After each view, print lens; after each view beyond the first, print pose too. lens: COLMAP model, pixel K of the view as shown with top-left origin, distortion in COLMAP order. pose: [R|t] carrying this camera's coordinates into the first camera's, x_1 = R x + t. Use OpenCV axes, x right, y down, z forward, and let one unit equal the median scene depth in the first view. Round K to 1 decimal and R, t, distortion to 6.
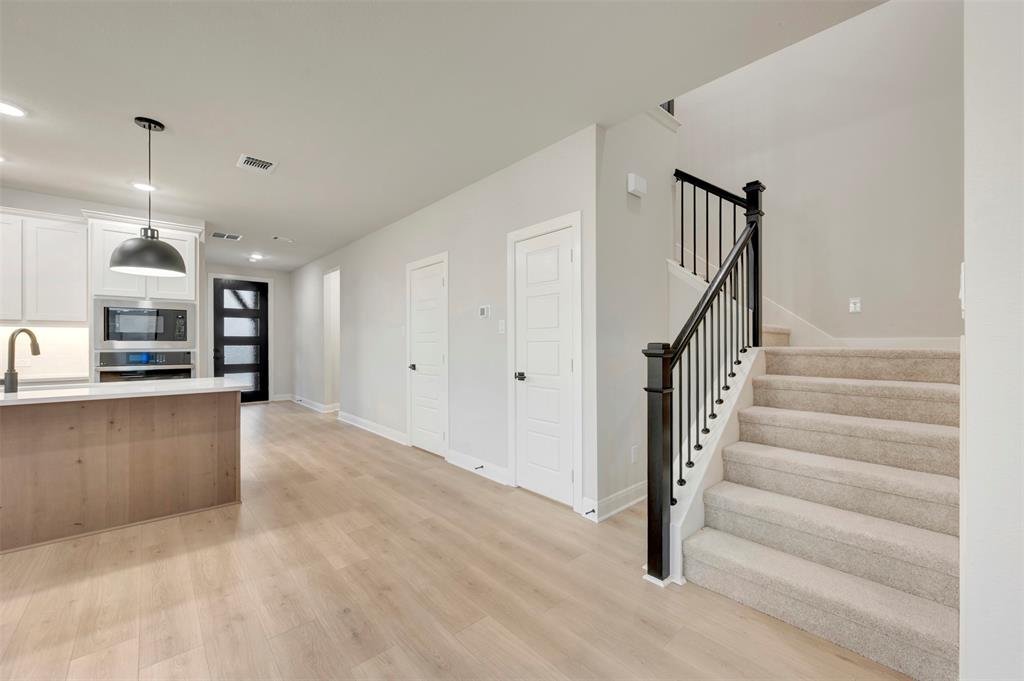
lens RADIAL K [[404.7, 0, 514.2], [0, 404.7, 344.3], [0, 0, 1]] dist [0.001141, 0.000021]
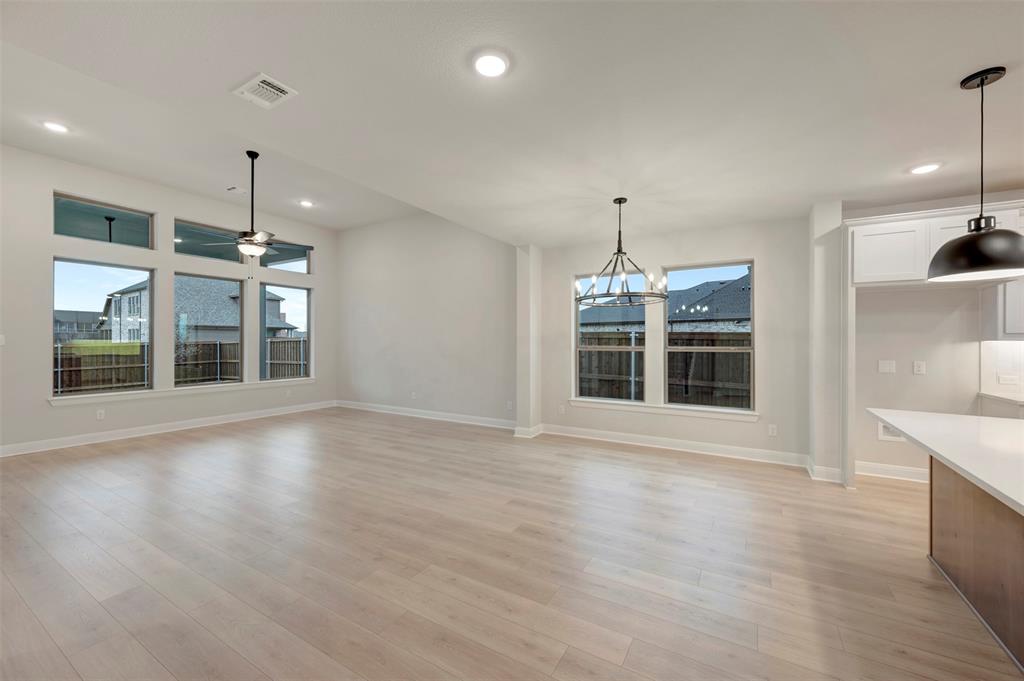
lens RADIAL K [[404.7, 0, 515.9], [0, 404.7, 341.0], [0, 0, 1]] dist [0.001141, 0.000021]
pose [[-0.955622, -0.003158, -0.294580, -0.161394], [-0.003643, 0.999993, 0.001096, -0.038567], [0.294574, 0.002120, -0.955626, 0.814648]]
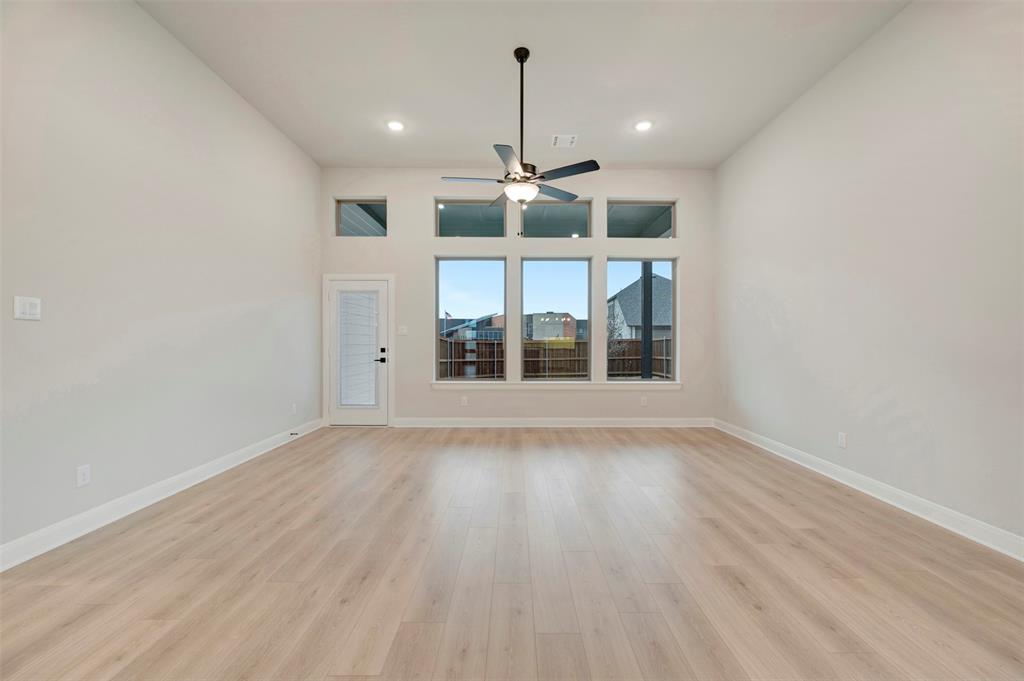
lens RADIAL K [[404.7, 0, 512.7], [0, 404.7, 340.4], [0, 0, 1]] dist [0.001141, 0.000021]
pose [[-0.738401, -0.000512, 0.674362, -0.326811], [0.000932, 0.999998, 0.001780, -0.000874], [-0.674362, 0.001943, -0.738399, 0.016522]]
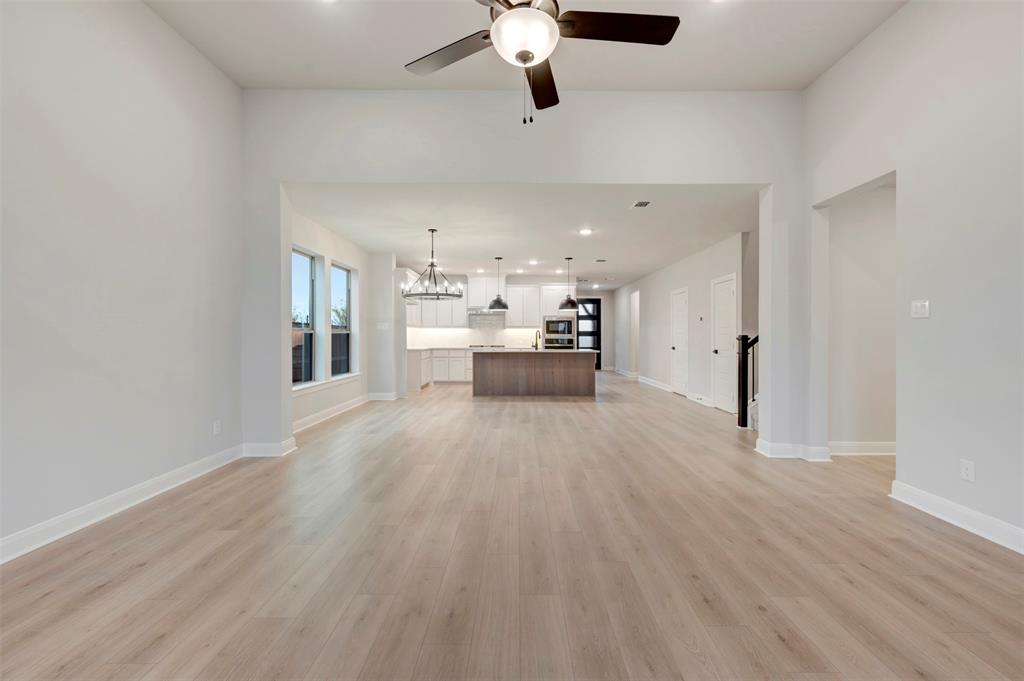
lens RADIAL K [[404.7, 0, 516.7], [0, 404.7, 335.9], [0, 0, 1]] dist [0.001141, 0.000021]
pose [[0.739319, 0.002505, -0.673351, 0.548893], [-0.003810, 0.999993, -0.000464, 0.005211], [0.673345, 0.002908, 0.739323, -0.988491]]
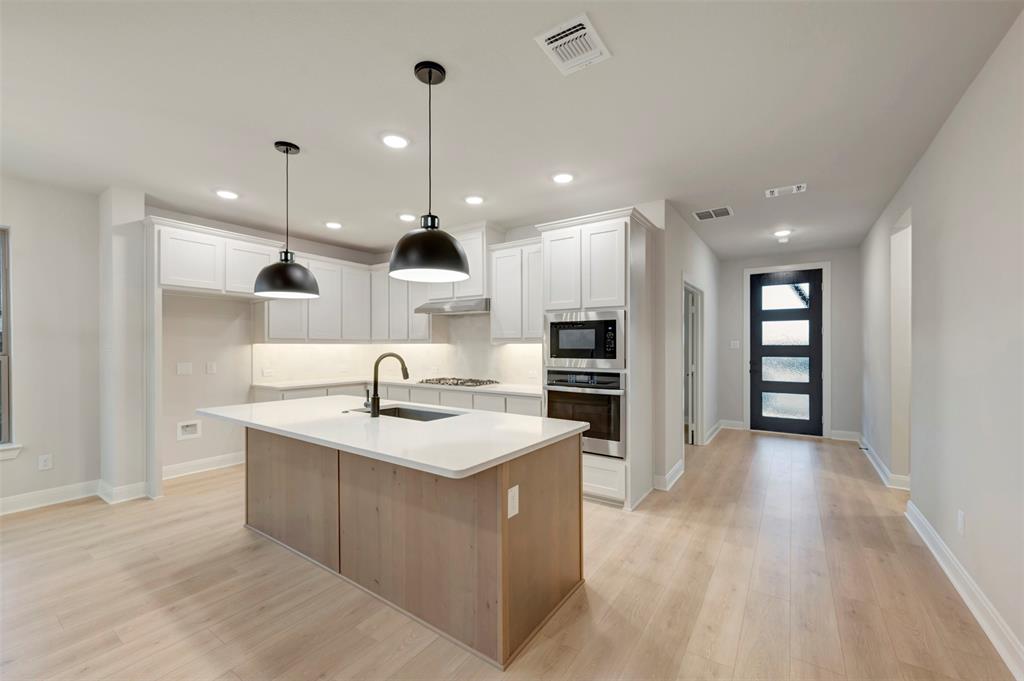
lens RADIAL K [[404.7, 0, 519.0], [0, 404.7, 348.2], [0, 0, 1]] dist [0.001141, 0.000021]
pose [[0.236594, 0.006744, -0.971585, -0.112717], [-0.001200, 0.999977, 0.006648, -0.038277], [0.971608, -0.000407, 0.236597, 0.710643]]
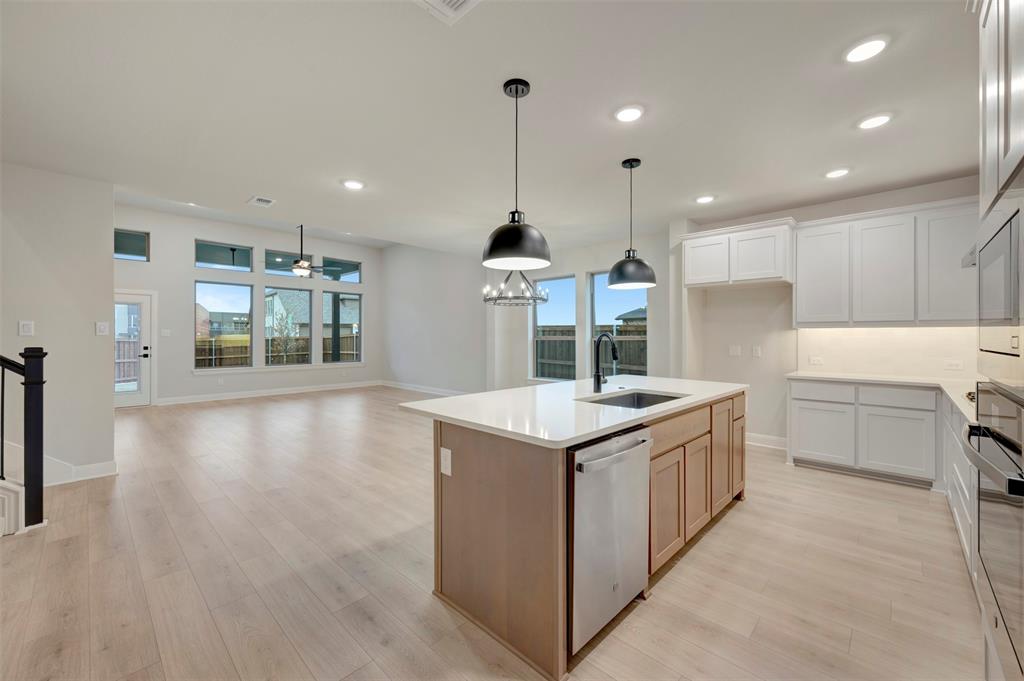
lens RADIAL K [[404.7, 0, 518.2], [0, 404.7, 336.4], [0, 0, 1]] dist [0.001141, 0.000021]
pose [[-0.996745, 0.000496, -0.080612, -0.604086], [0.000331, 0.999998, 0.002057, -0.022666], [0.080613, 0.002024, -0.996743, 1.328696]]
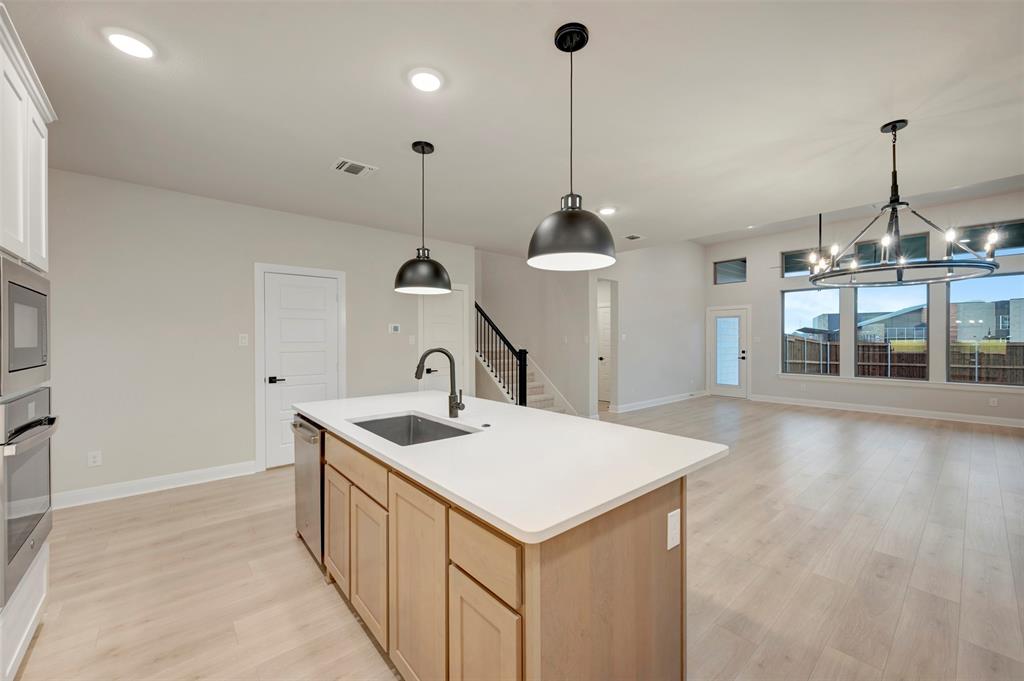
lens RADIAL K [[404.7, 0, 517.4], [0, 404.7, 339.0], [0, 0, 1]] dist [0.001141, 0.000021]
pose [[0.017485, 0.002222, 0.999845, -1.395092], [0.003360, 0.999992, -0.002281, -0.037911], [-0.999841, 0.003399, 0.017477, 0.537694]]
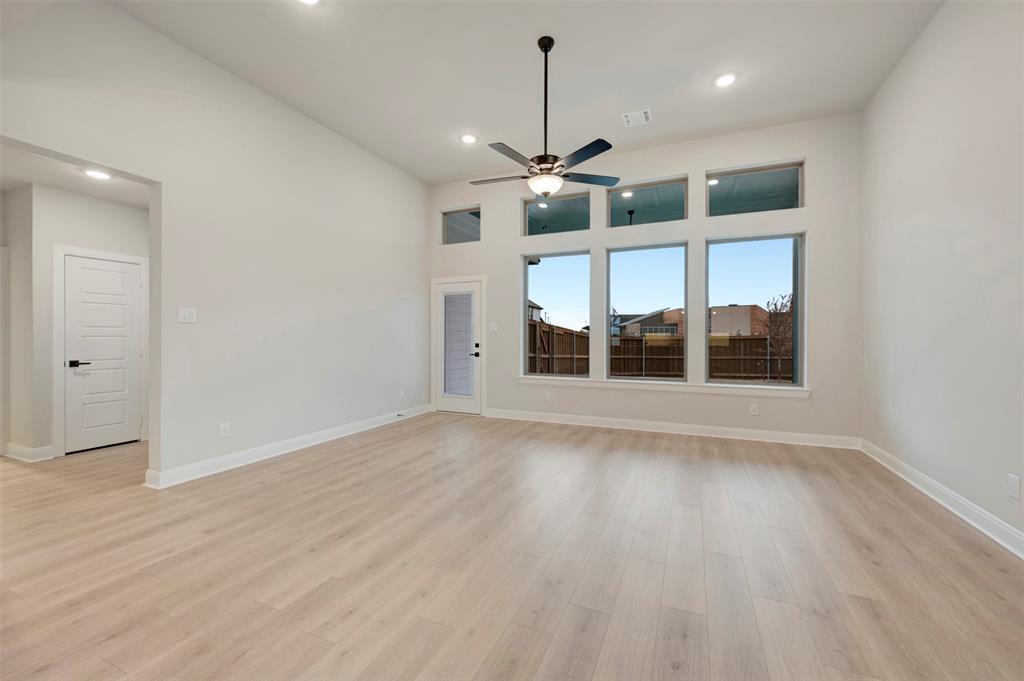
lens RADIAL K [[404.7, 0, 514.1], [0, 404.7, 336.0], [0, 0, 1]] dist [0.001141, 0.000021]
pose [[-0.404385, 0.002374, 0.914586, -0.511078], [0.002758, 0.999995, -0.001376, 0.002469], [-0.914585, 0.001966, -0.404390, -0.240136]]
